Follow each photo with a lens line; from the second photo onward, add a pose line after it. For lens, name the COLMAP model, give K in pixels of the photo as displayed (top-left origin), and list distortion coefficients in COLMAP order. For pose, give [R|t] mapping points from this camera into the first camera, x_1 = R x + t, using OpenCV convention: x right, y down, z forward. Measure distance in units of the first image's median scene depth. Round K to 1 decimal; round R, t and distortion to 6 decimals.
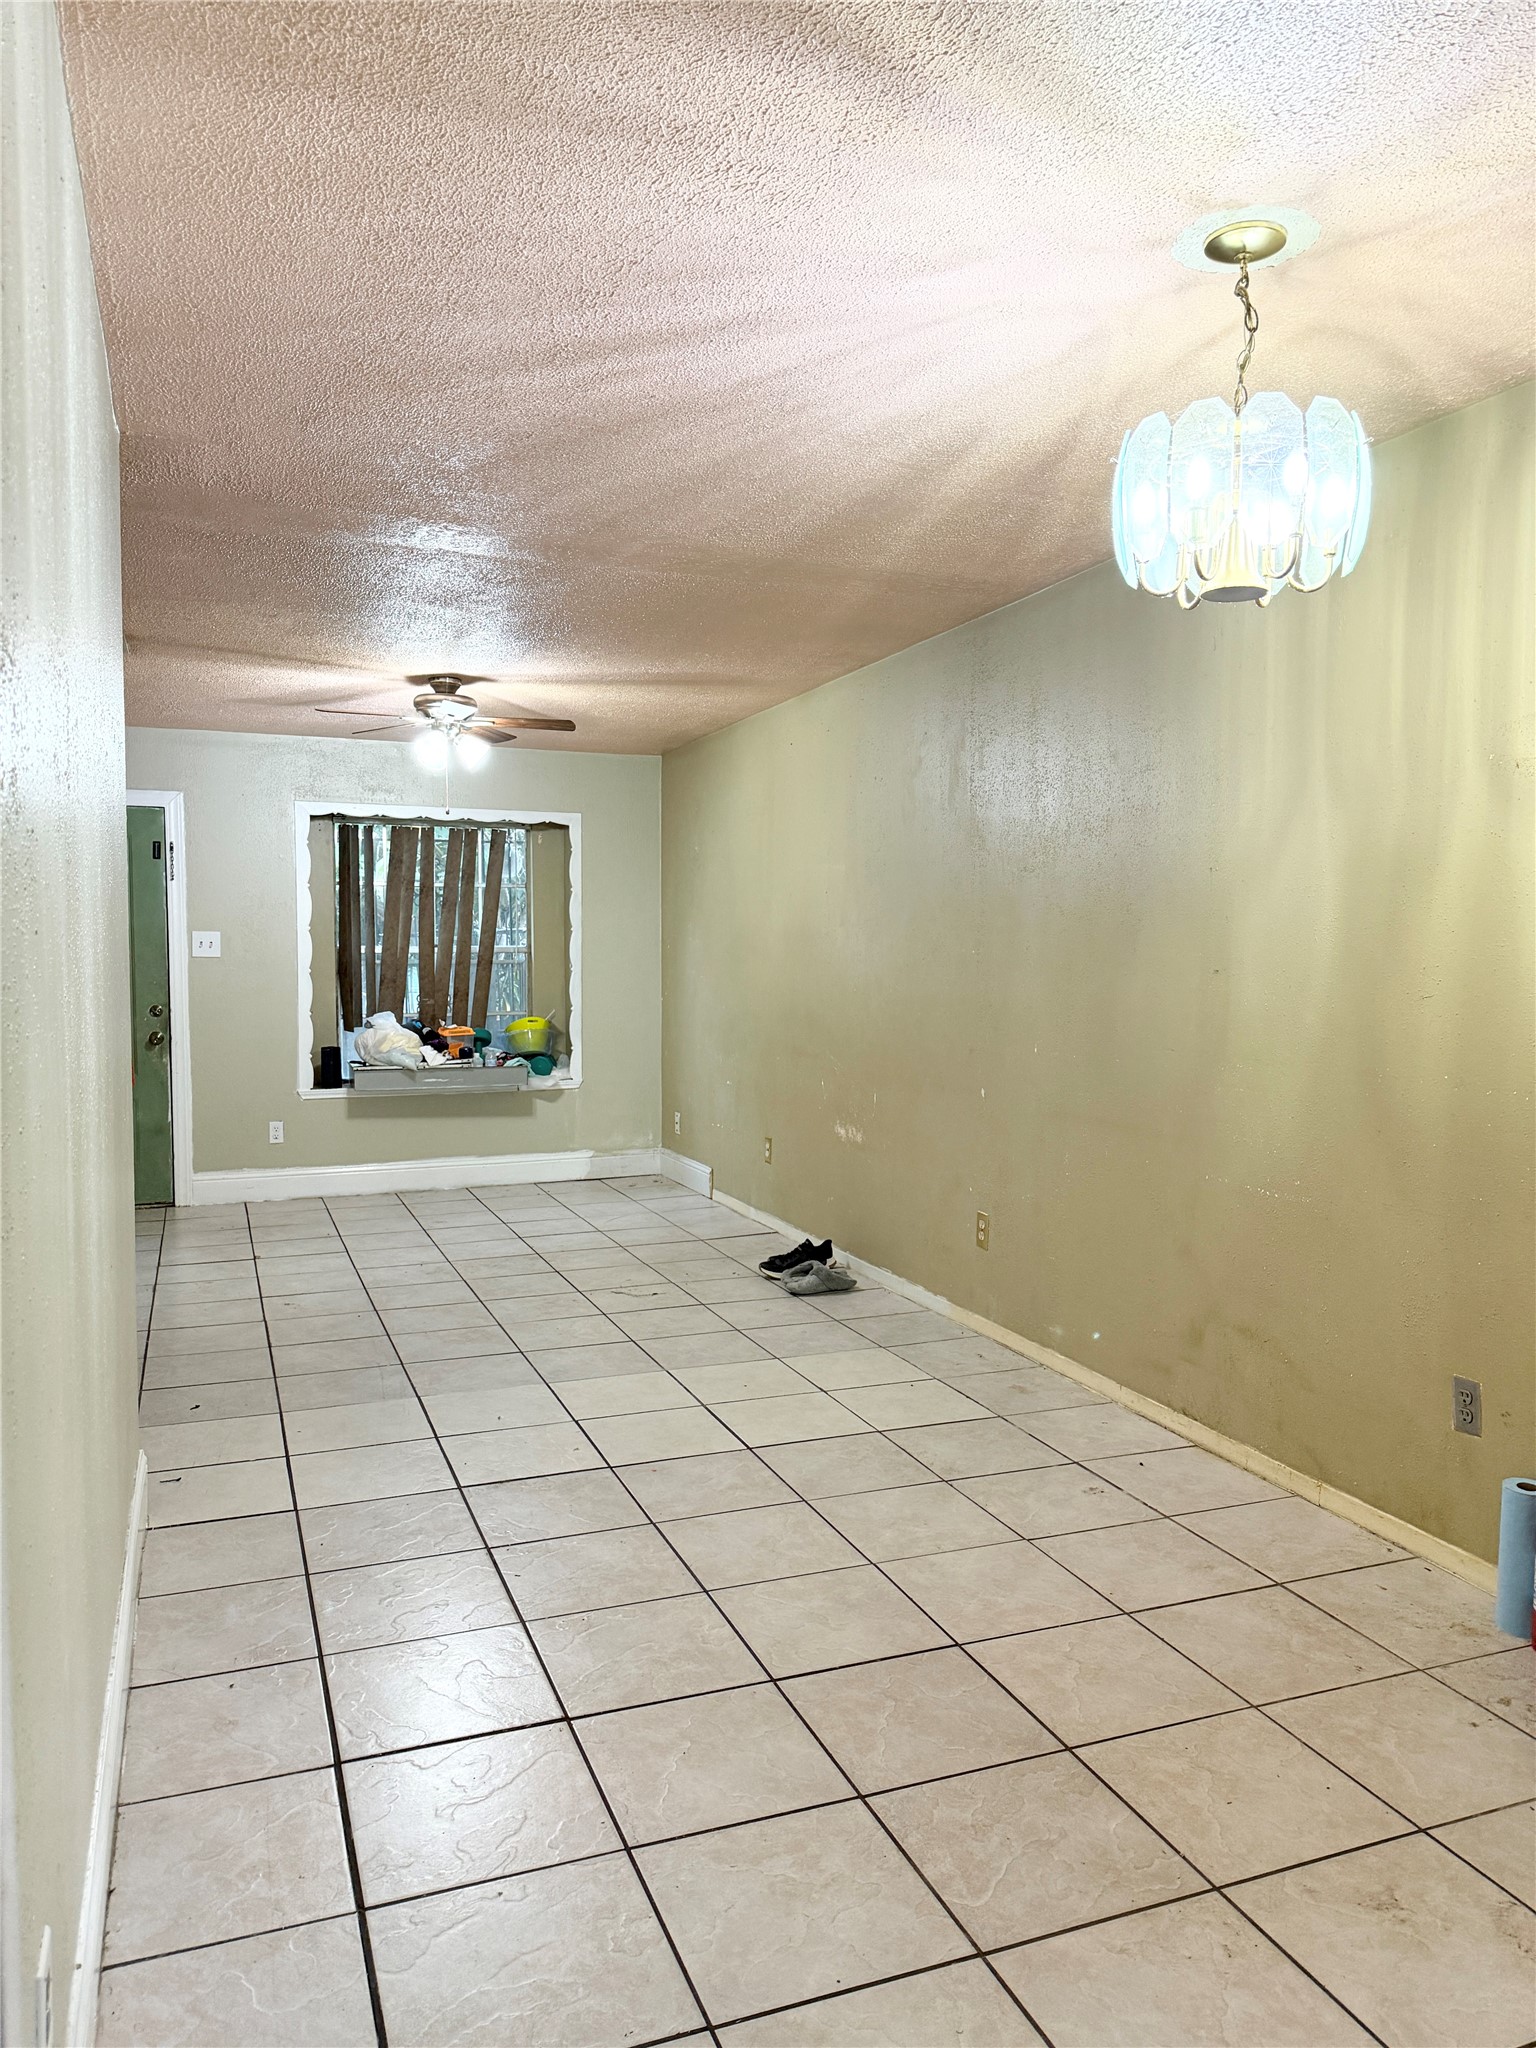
lens RADIAL K [[1446.6, 0, 783.8], [0, 1446.6, 1041.7], [0, 0, 1]] dist [0.169060, -0.261083]
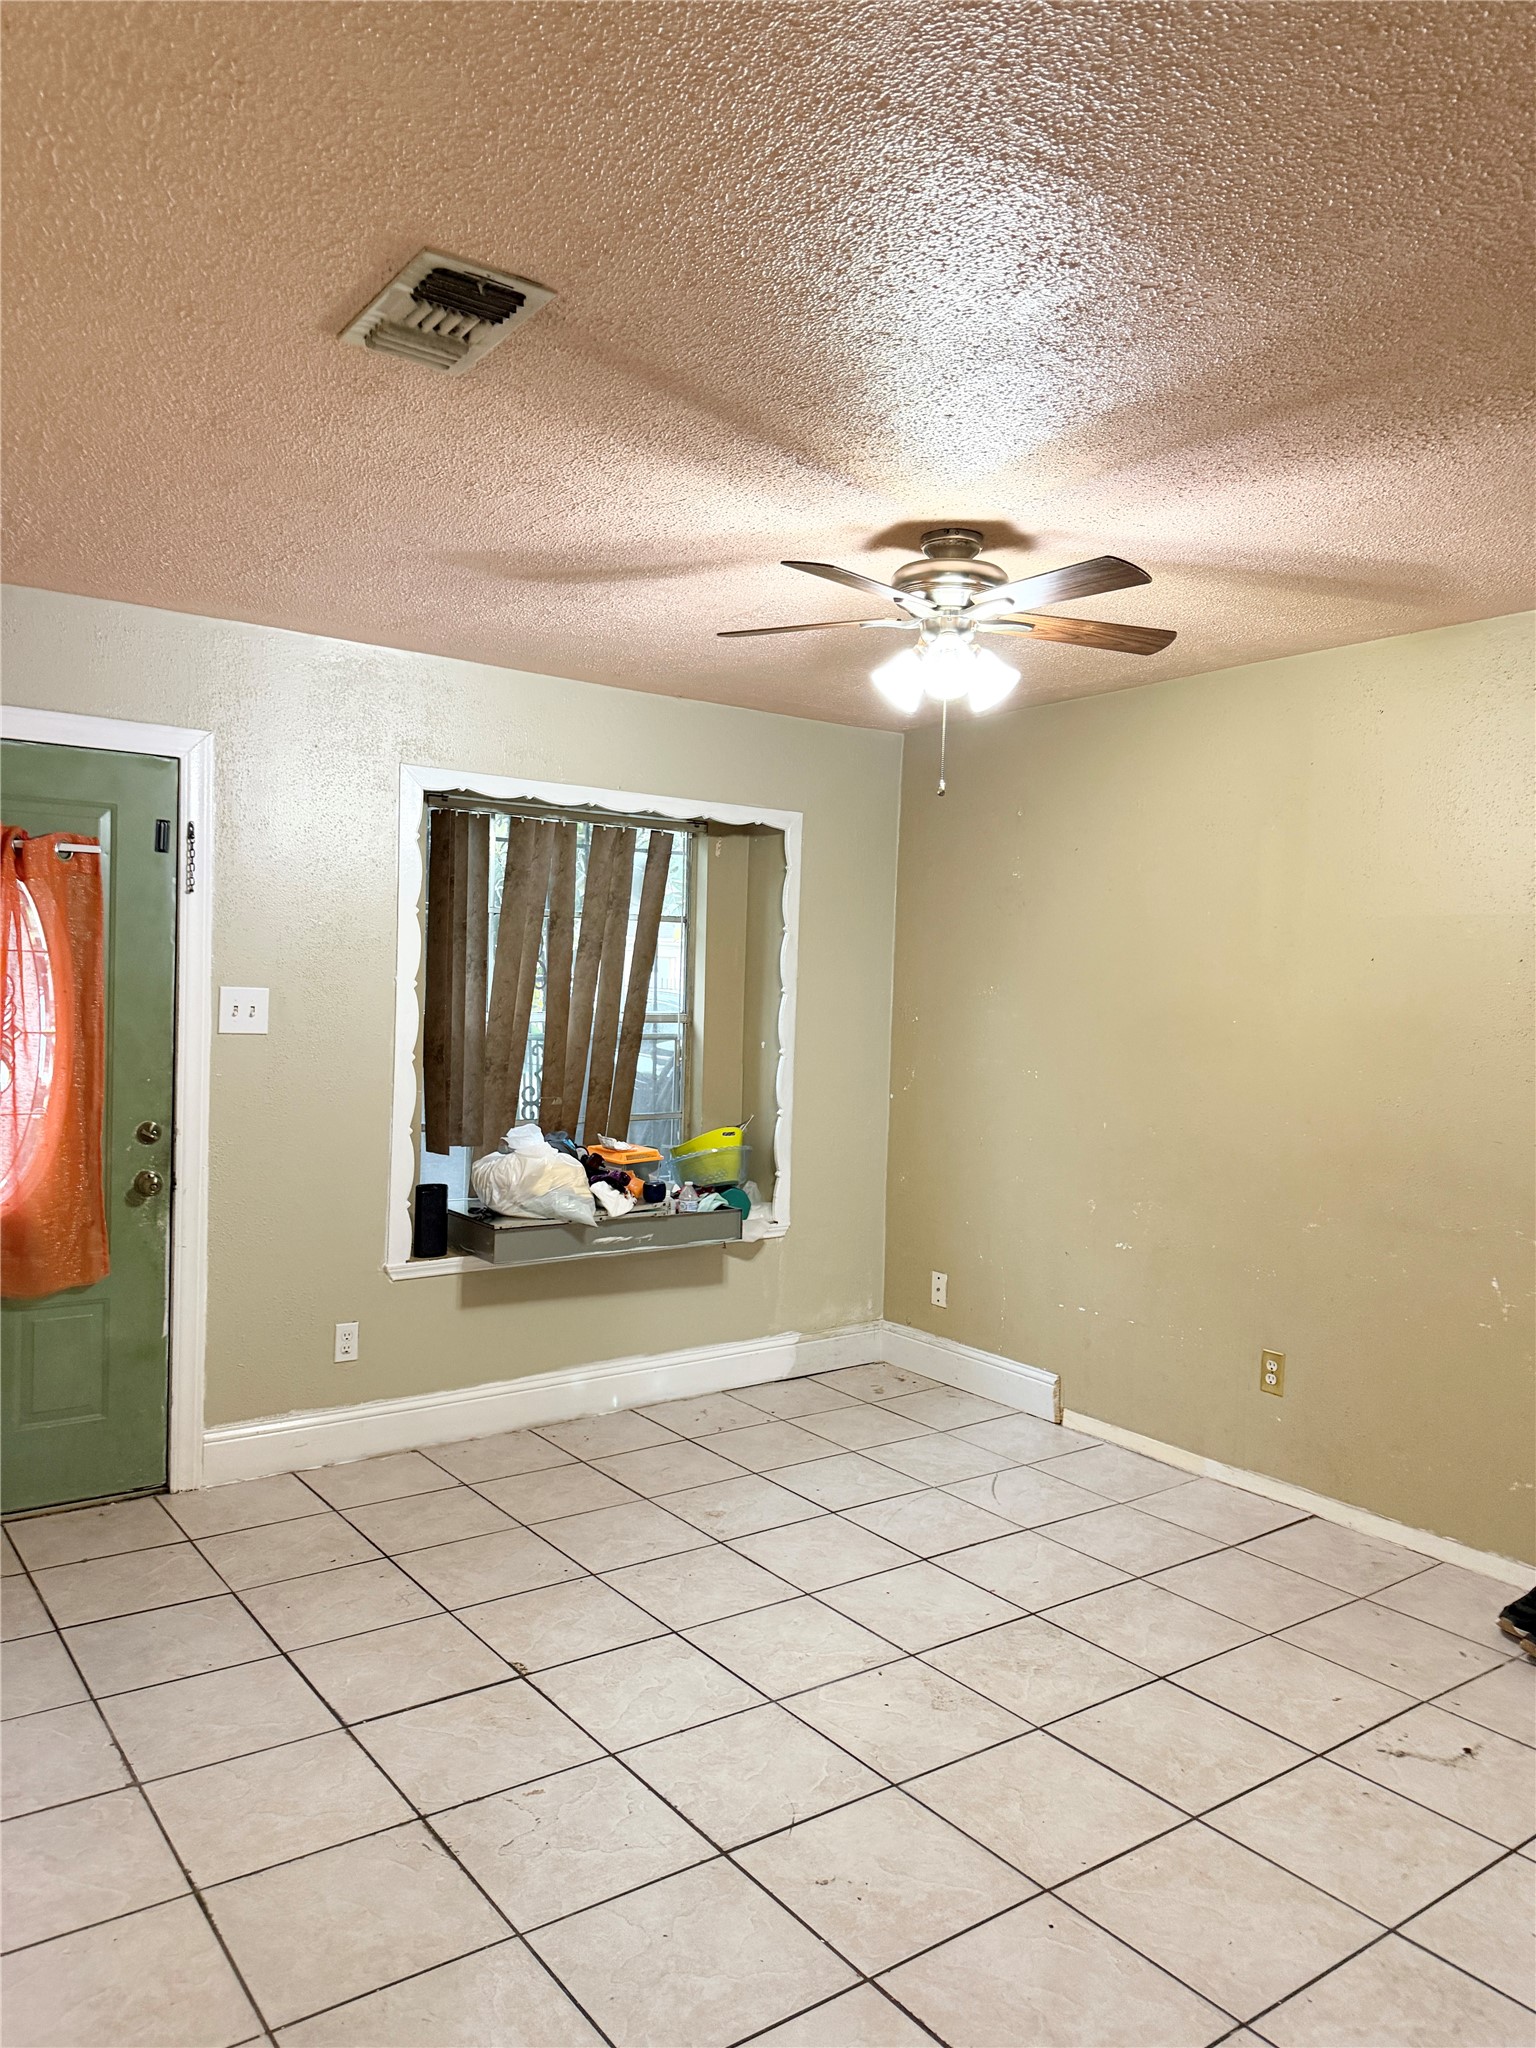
lens RADIAL K [[1408.8, 0, 771.0], [0, 1408.8, 1031.9], [0, 0, 1]] dist [0.158046, -0.318554]
pose [[0.964248, 0.016522, 0.264487, -0.330685], [-0.010210, 0.999630, -0.025219, -0.044860], [-0.264806, 0.021616, 0.964059, 0.416773]]
